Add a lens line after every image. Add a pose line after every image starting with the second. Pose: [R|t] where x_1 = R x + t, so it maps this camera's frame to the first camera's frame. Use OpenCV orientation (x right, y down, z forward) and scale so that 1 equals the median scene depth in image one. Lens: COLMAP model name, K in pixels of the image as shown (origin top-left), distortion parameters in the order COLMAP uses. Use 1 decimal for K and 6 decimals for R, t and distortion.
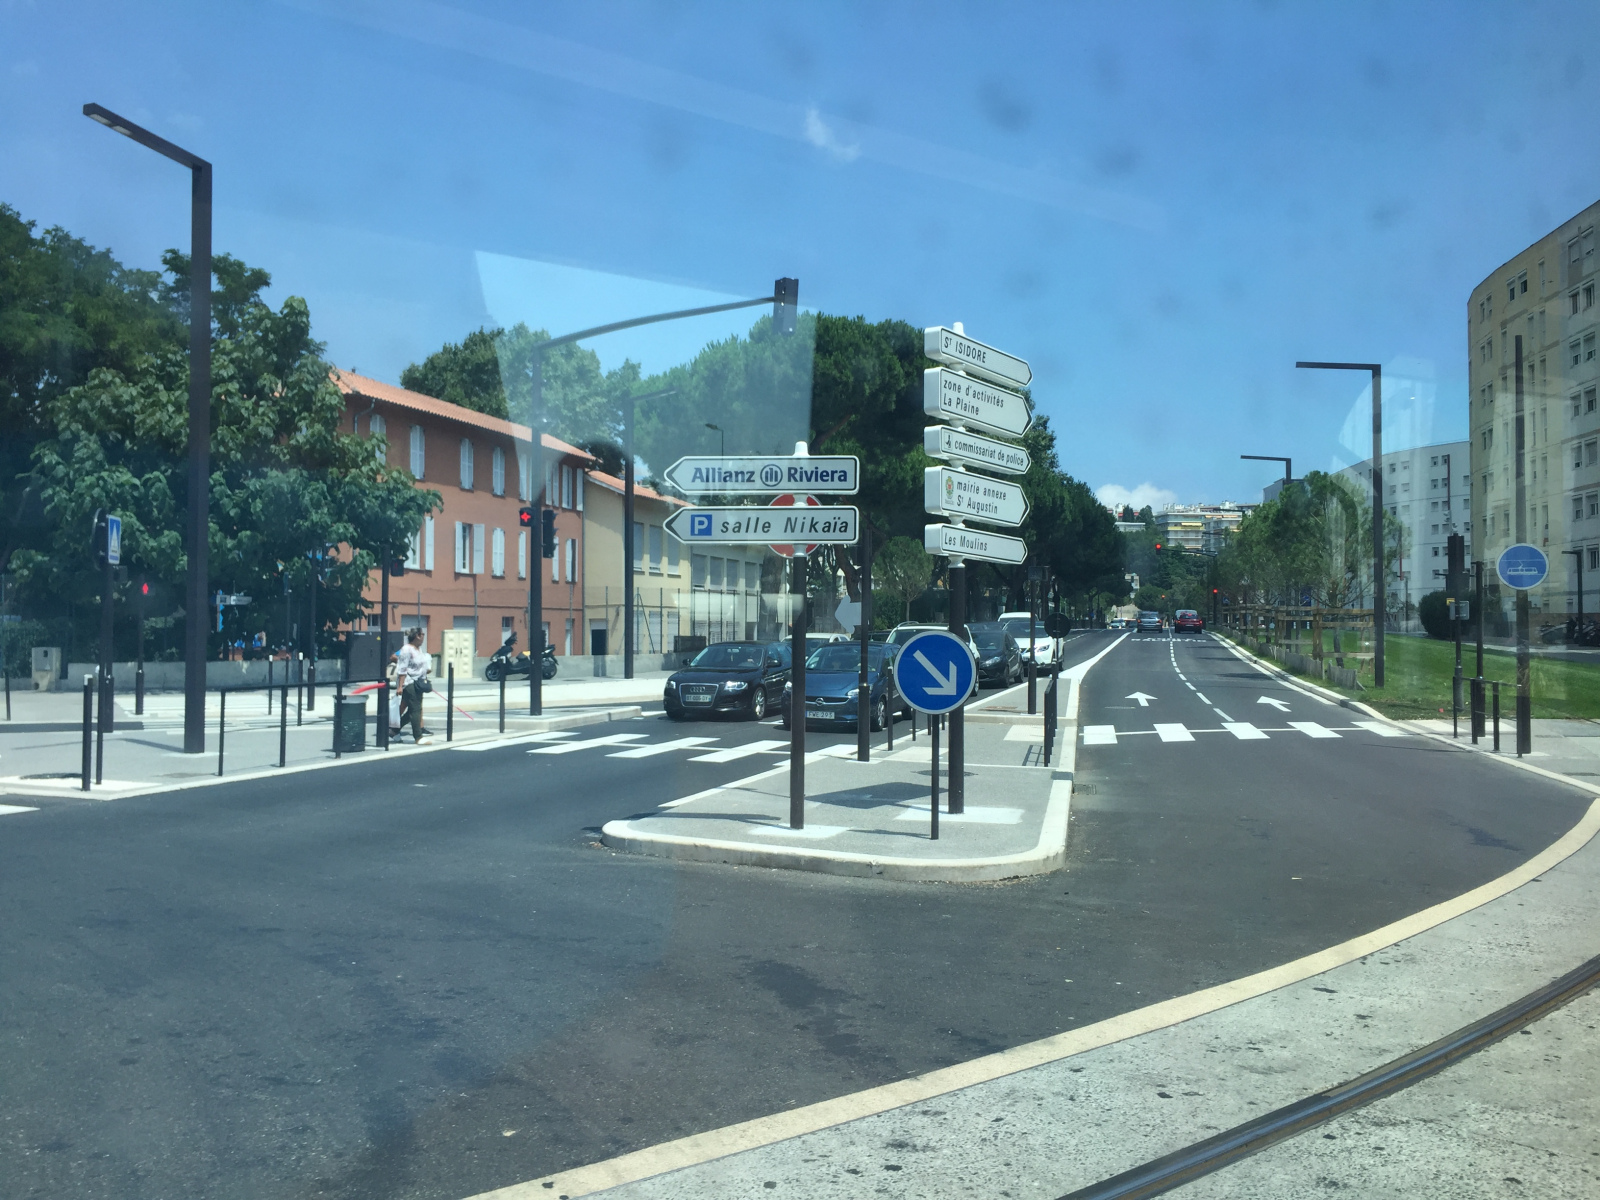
lens RADIAL K [[1360.6, 0, 797.9], [0, 1360.6, 602.6], [0, 0, 1]] dist [0.057029, -0.091339]
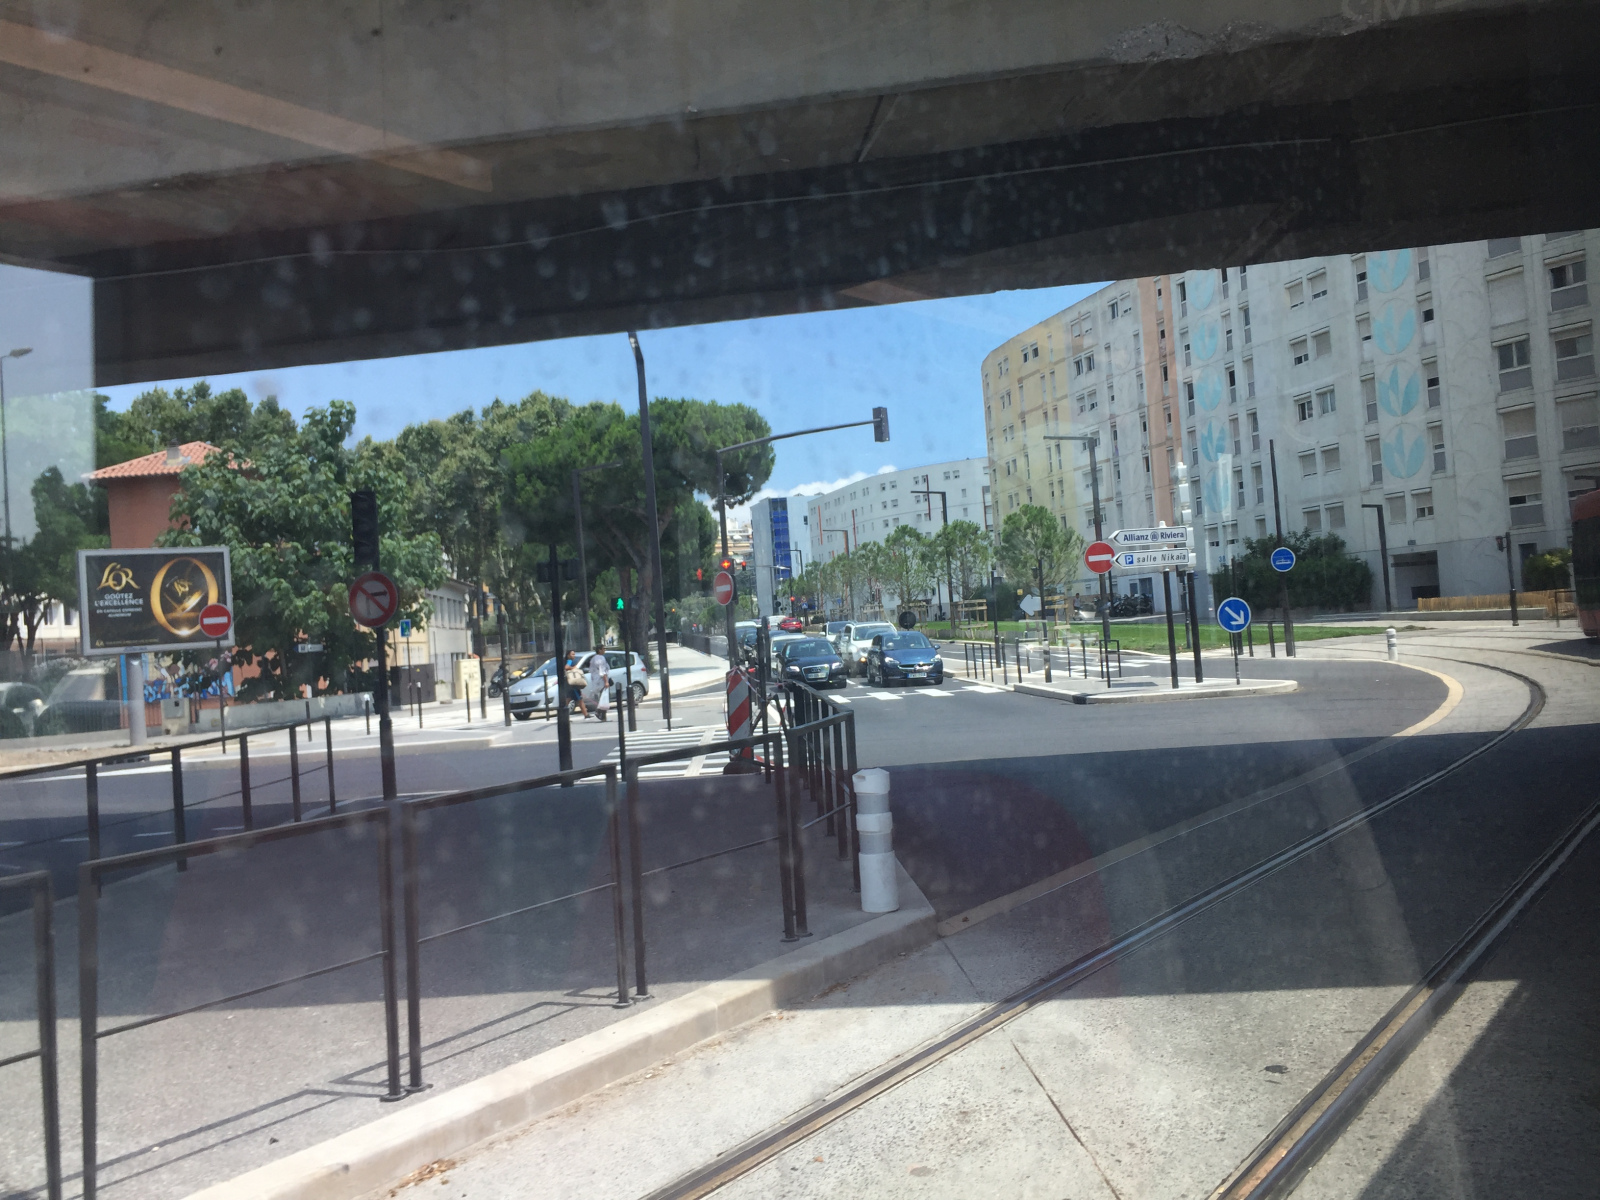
lens RADIAL K [[1360.6, 0, 800.2], [0, 1360.6, 597.4], [0, 0, 1]] dist [0.057029, -0.091339]
pose [[0.922255, -0.065118, 0.381059, -0.403032], [0.073125, 0.997301, -0.006555, -0.005273], [-0.379604, 0.033910, 0.924527, -0.251076]]
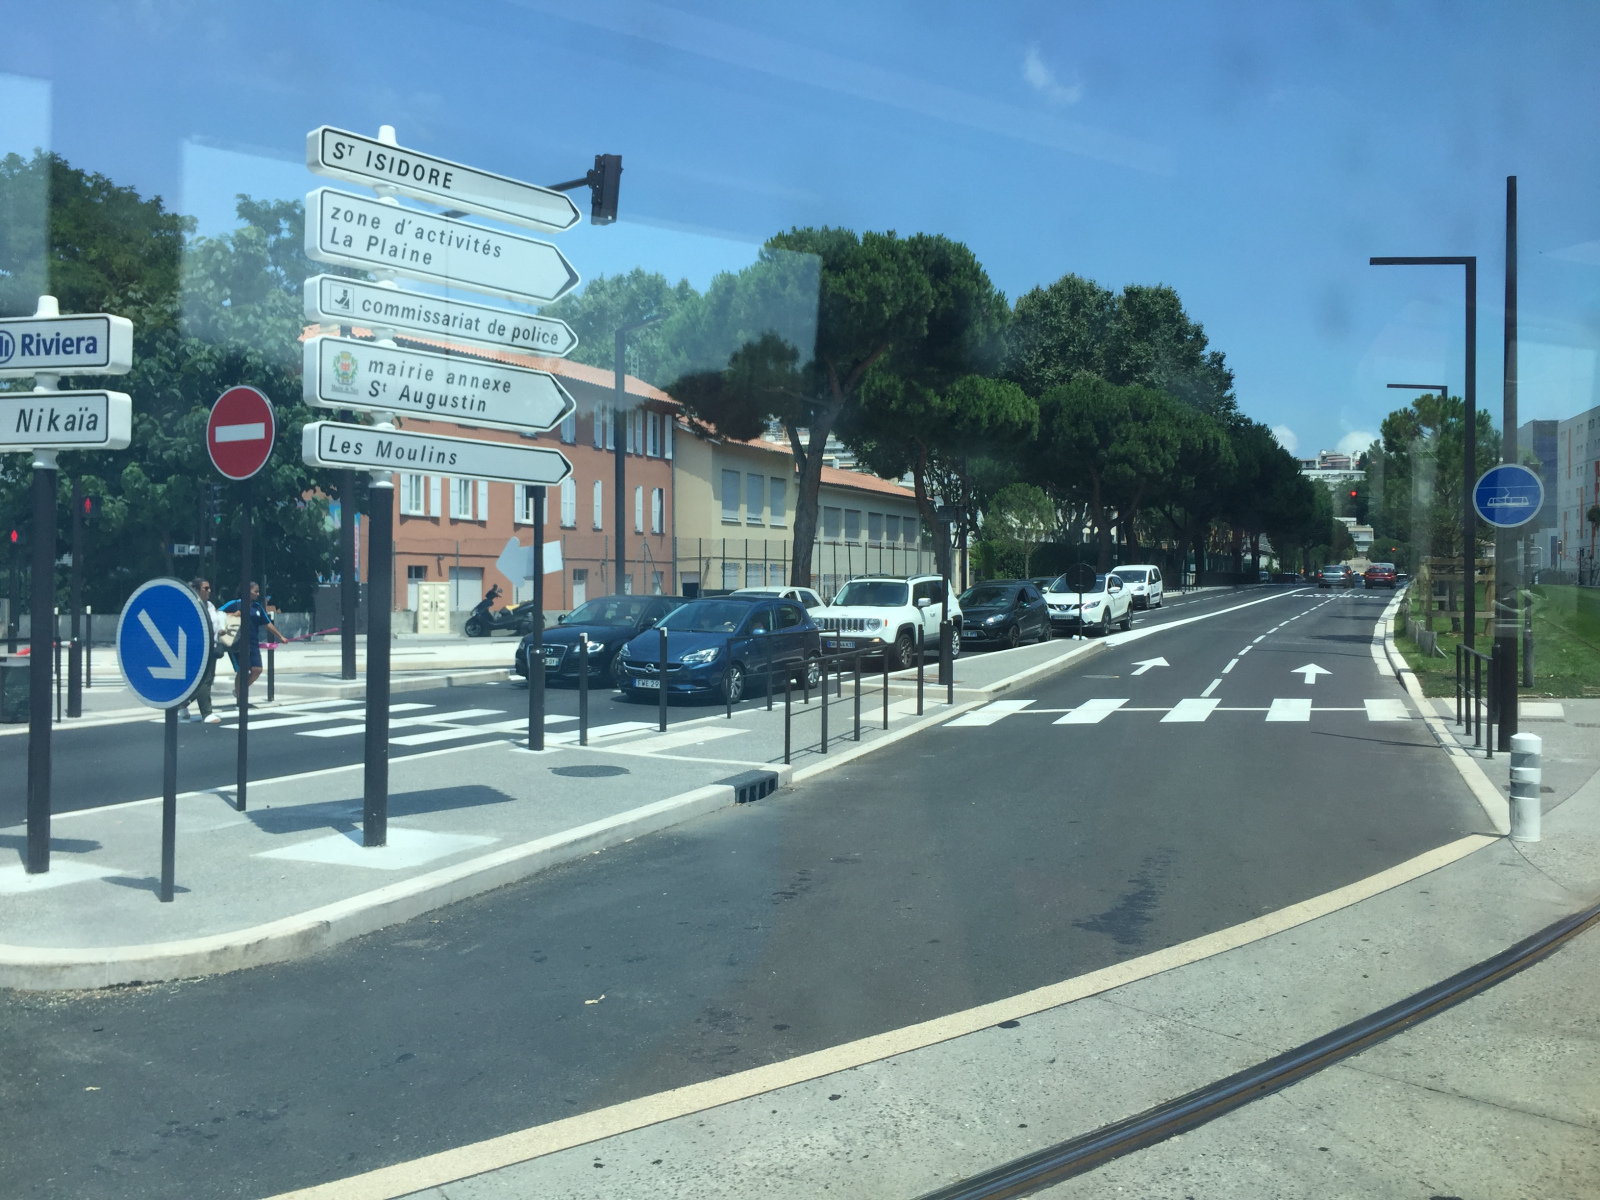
lens RADIAL K [[1360.6, 0, 797.7], [0, 1360.6, 593.5], [0, 0, 1]] dist [0.057029, -0.091339]
pose [[0.987444, 0.003561, -0.157930, 0.130748], [0.000677, 0.999641, 0.026768, 0.002786], [0.157969, -0.026539, 0.987087, 0.107507]]
